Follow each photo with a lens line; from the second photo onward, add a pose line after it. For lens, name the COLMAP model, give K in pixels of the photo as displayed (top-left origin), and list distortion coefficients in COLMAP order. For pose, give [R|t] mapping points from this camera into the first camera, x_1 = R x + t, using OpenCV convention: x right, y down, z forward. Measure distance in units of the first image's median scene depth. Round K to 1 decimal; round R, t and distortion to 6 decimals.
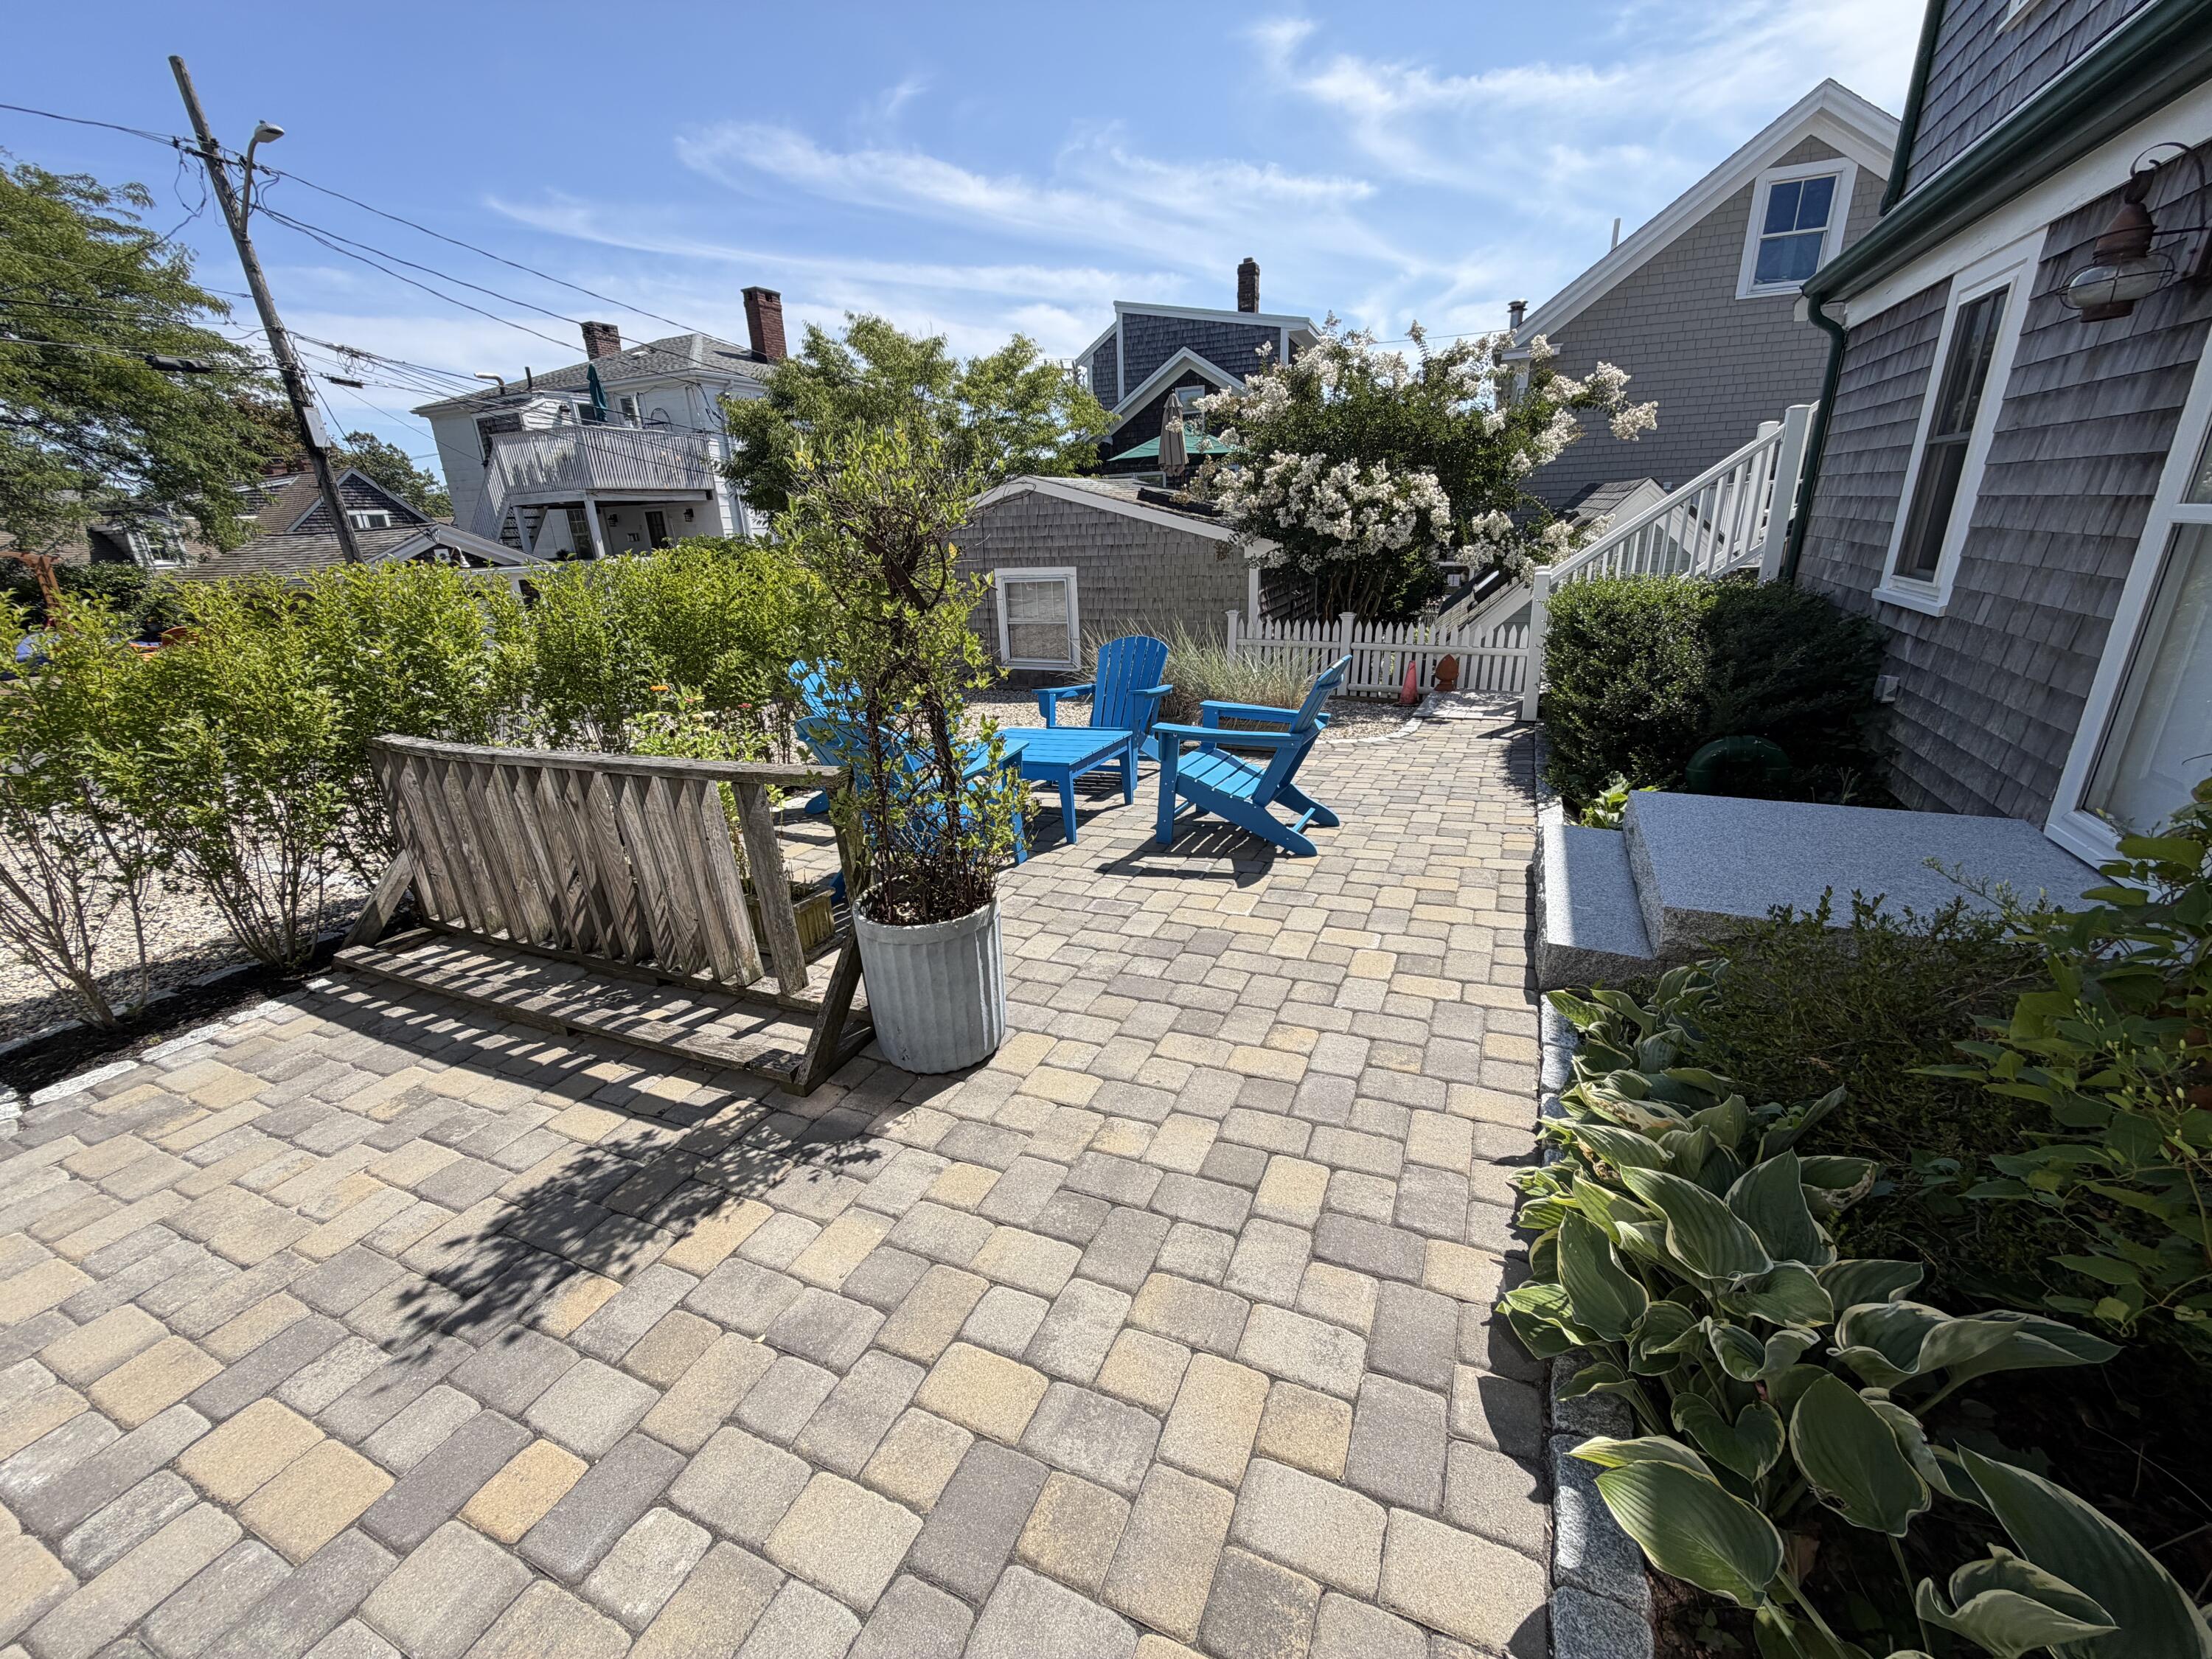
lens RADIAL K [[884.7, 0, 1121.0], [0, 884.7, 838.4], [0, 0, 1]] dist [-0.005657, 0.001059]
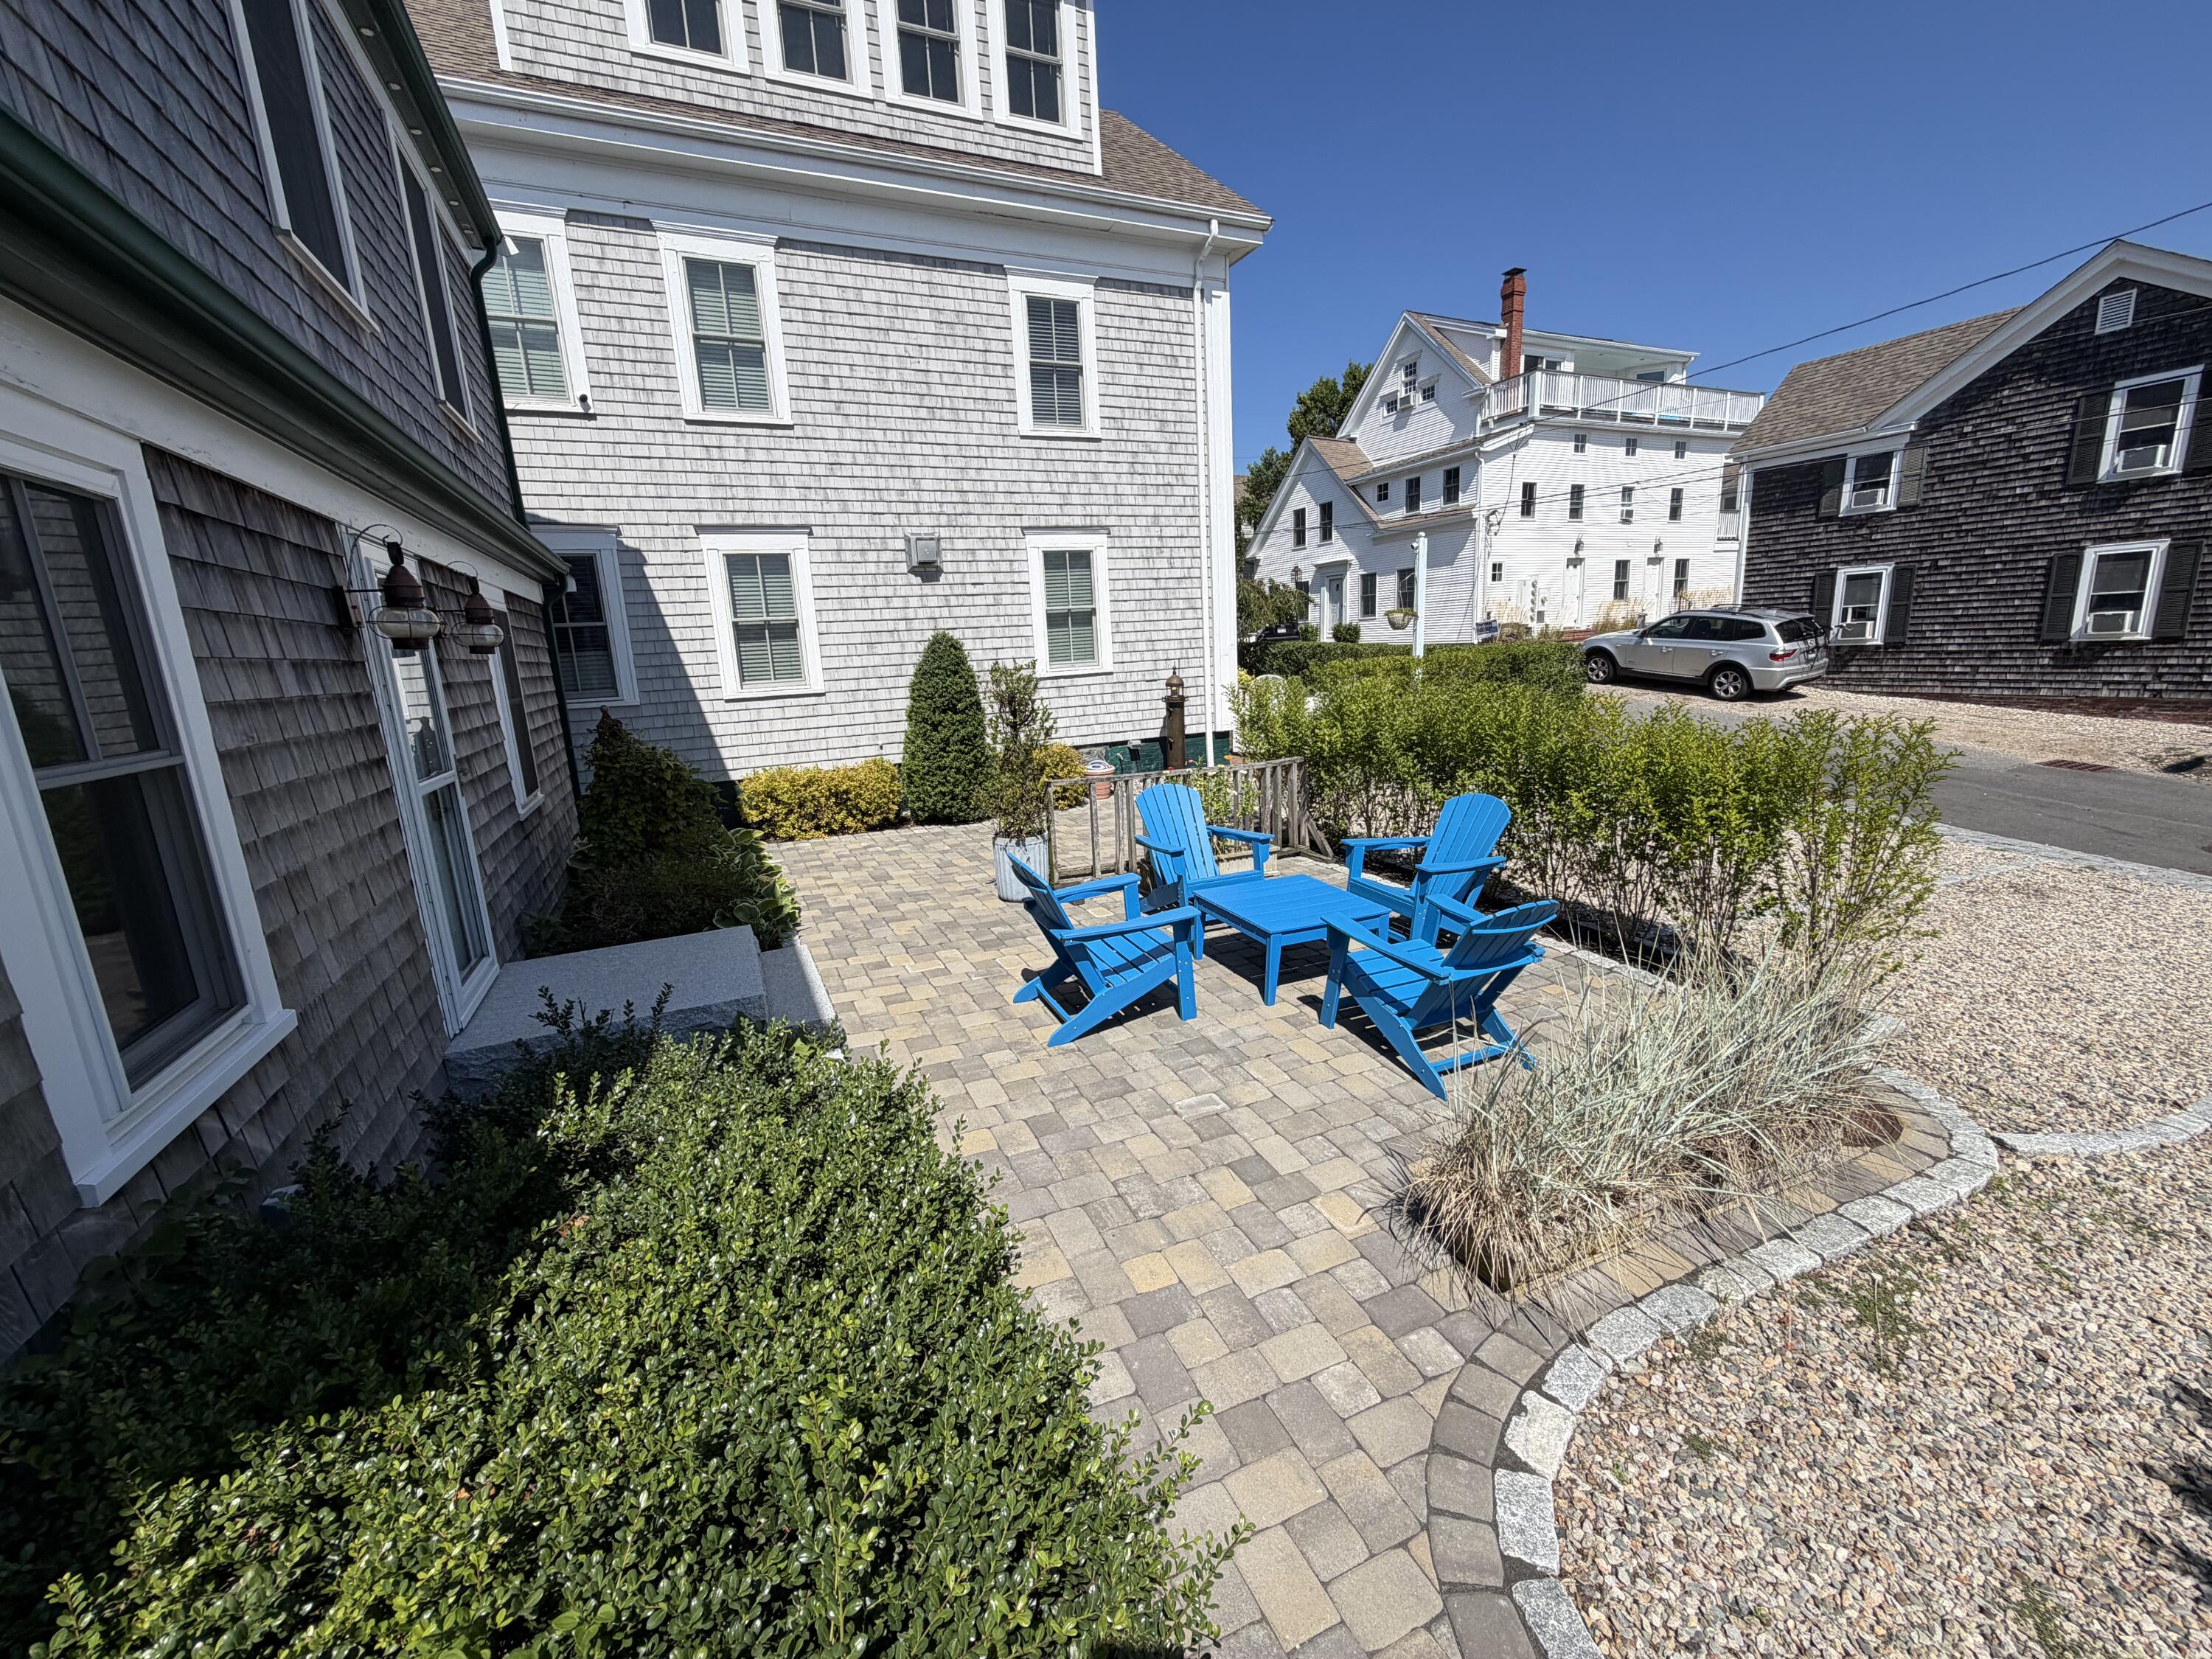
lens RADIAL K [[884.7, 0, 1116.1], [0, 884.7, 844.3], [0, 0, 1]] dist [-0.005657, 0.001059]
pose [[-0.657715, 0.240527, -0.713833, 1.133026], [-0.176177, 0.872247, 0.456231, -0.888731], [0.732375, 0.425831, -0.531314, 2.018601]]
